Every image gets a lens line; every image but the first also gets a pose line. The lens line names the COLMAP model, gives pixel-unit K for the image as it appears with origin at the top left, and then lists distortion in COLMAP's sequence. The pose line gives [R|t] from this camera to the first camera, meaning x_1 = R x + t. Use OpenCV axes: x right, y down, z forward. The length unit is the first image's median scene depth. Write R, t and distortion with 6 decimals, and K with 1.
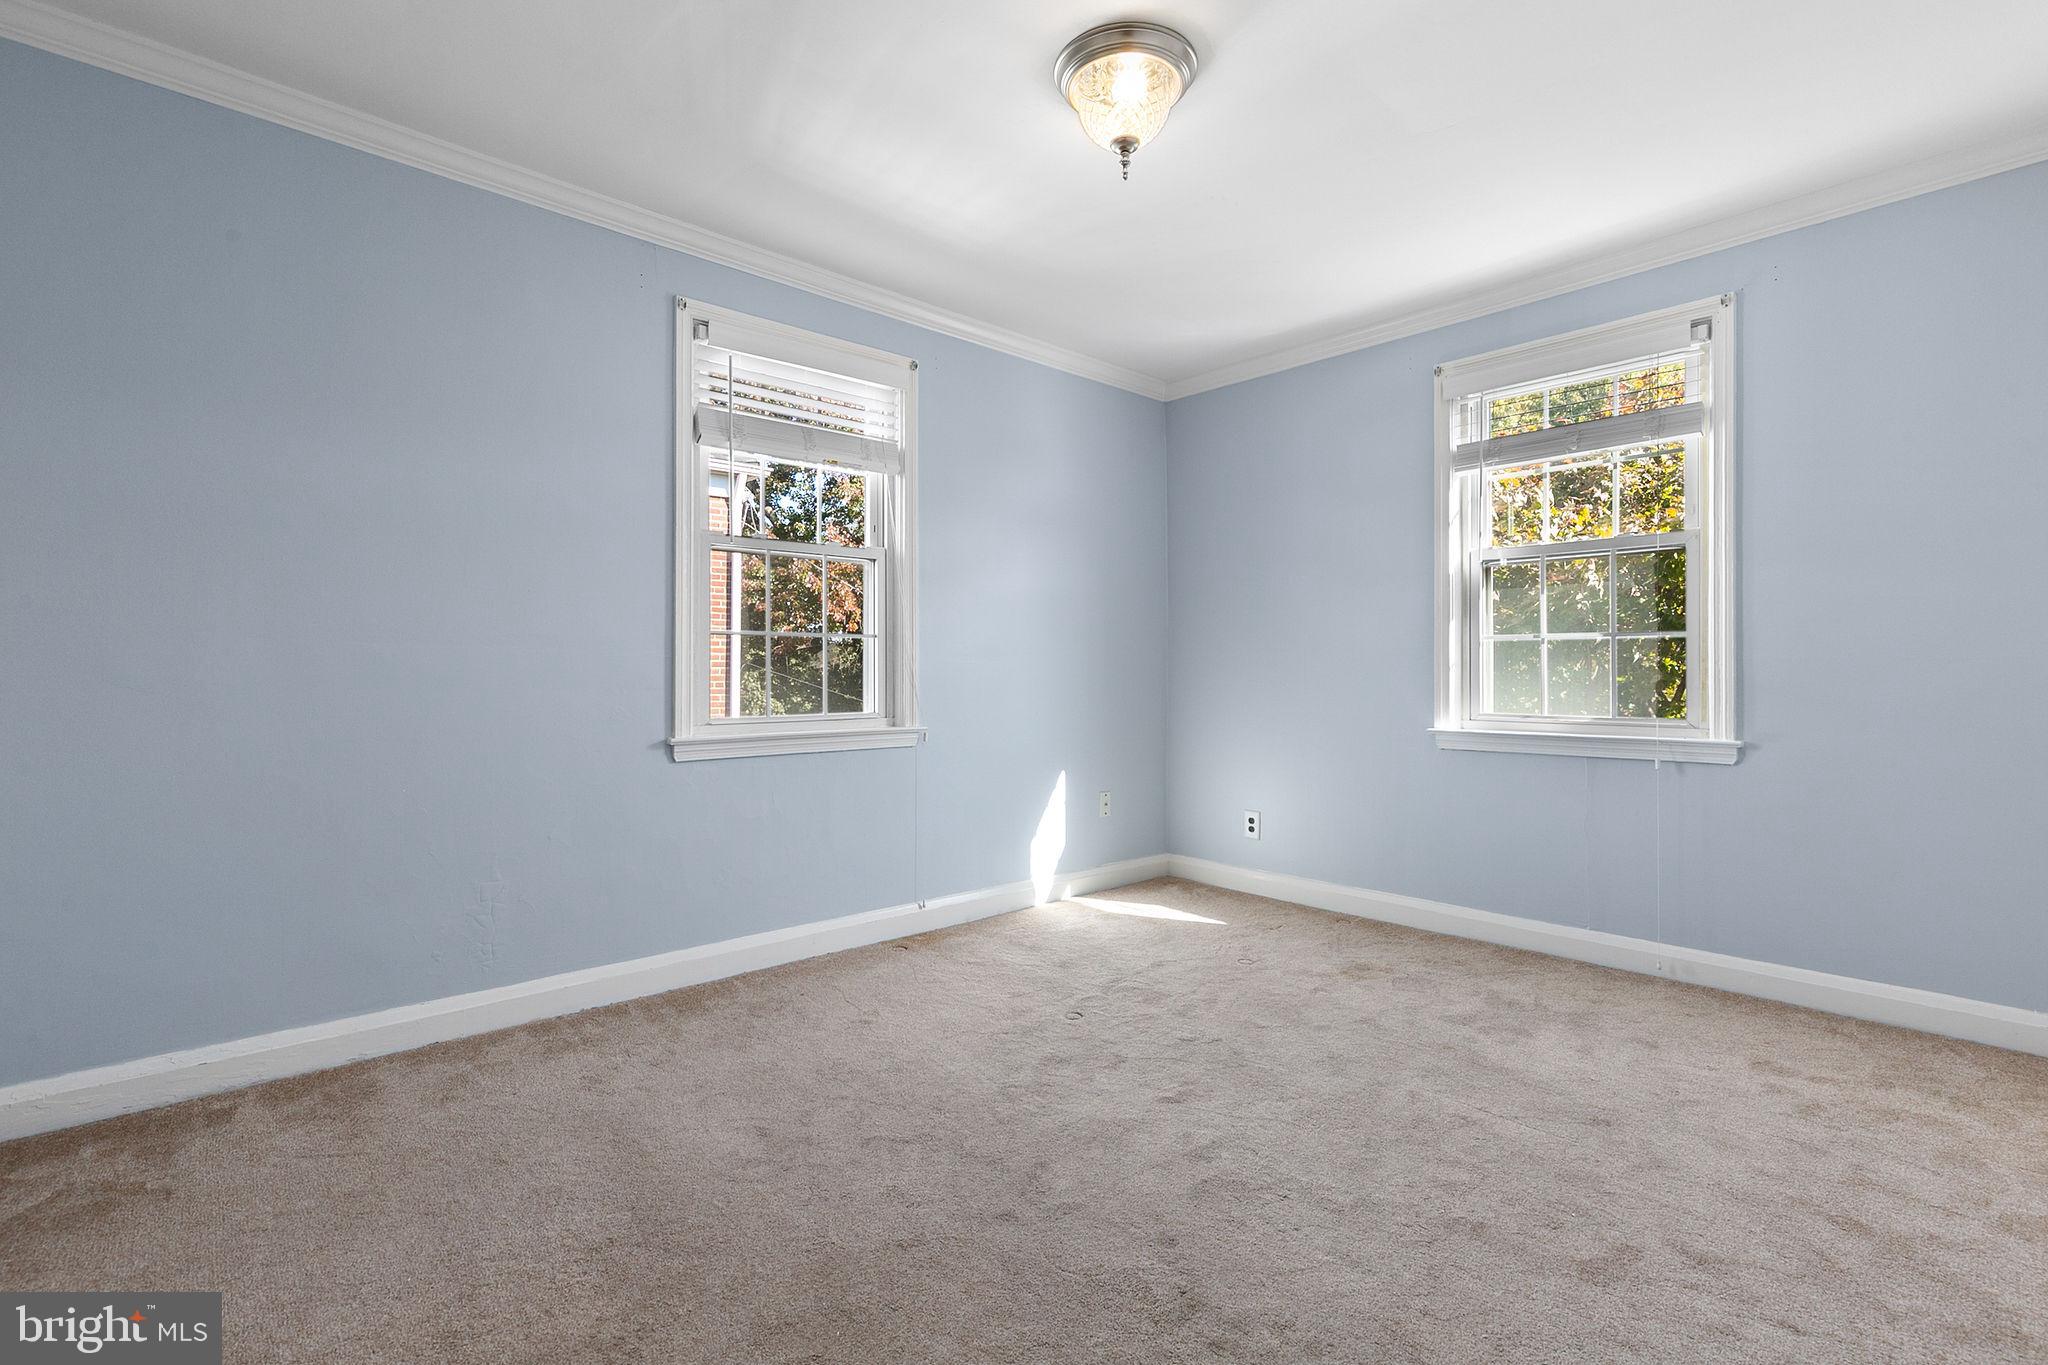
lens RADIAL K [[941.1, 0, 1023.9], [0, 941.1, 665.7], [0, 0, 1]] dist [0.000826, 0.000038]
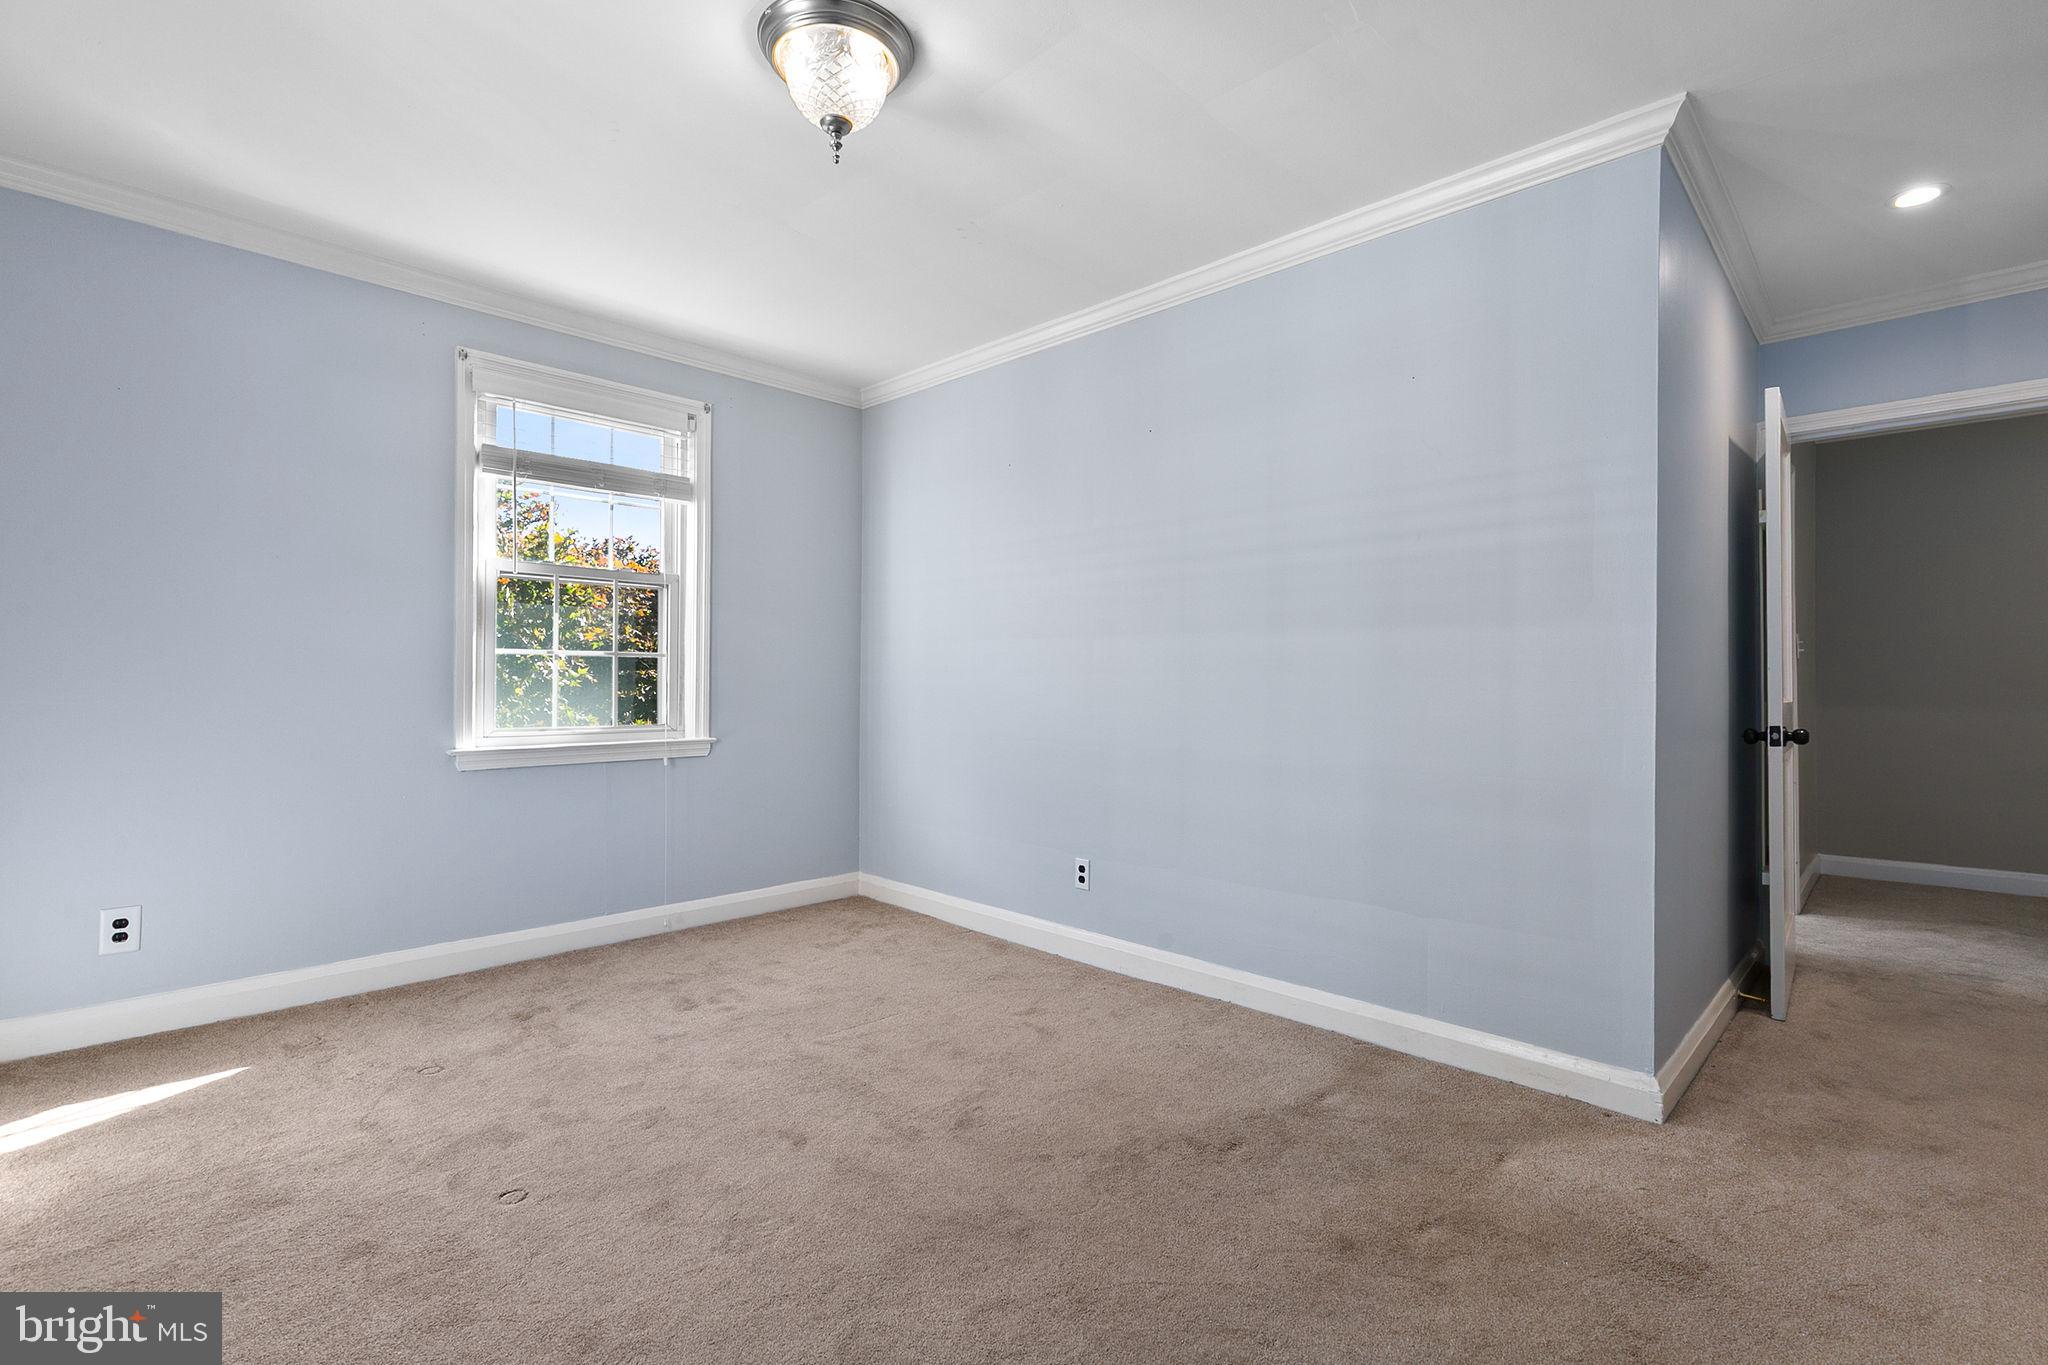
lens RADIAL K [[925.8, 0, 1024.0], [0, 925.8, 682.5], [0, 0, 1]] dist [0.009446, -0.000272]
pose [[-0.057981, 0.001798, 0.998316, -0.575881], [-0.008388, 0.999962, -0.002288, -0.000105], [-0.998282, -0.008507, -0.057964, 0.606175]]
